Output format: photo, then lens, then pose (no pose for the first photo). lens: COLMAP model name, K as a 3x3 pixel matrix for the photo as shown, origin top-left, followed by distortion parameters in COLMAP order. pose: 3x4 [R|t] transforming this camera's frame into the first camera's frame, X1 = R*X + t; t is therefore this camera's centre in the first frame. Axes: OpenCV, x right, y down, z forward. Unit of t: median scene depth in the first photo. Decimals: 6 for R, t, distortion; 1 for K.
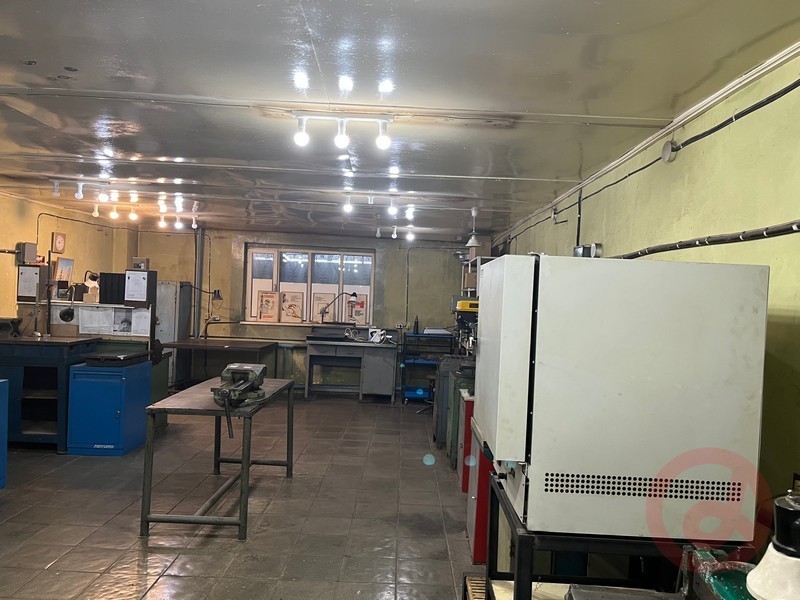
lens RADIAL K [[598.0, 0, 405.5], [0, 598.0, 304.4], [0, 0, 1]] dist [0.063338, -0.100088]
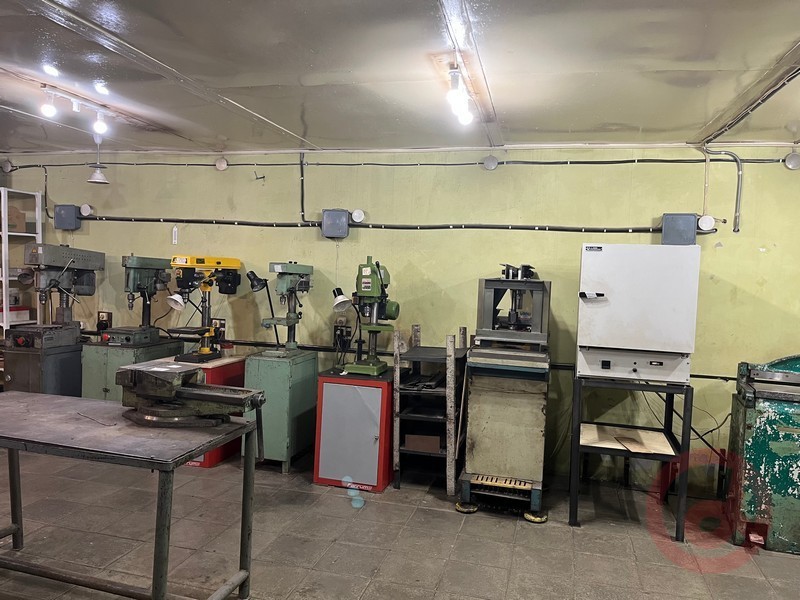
lens RADIAL K [[598.0, 0, 405.5], [0, 598.0, 304.4], [0, 0, 1]] dist [0.063338, -0.100088]
pose [[0.253203, -0.085865, 0.963595, -0.525523], [-0.012823, 0.995668, 0.092092, -0.015704], [-0.967328, -0.035674, 0.251005, 0.382638]]
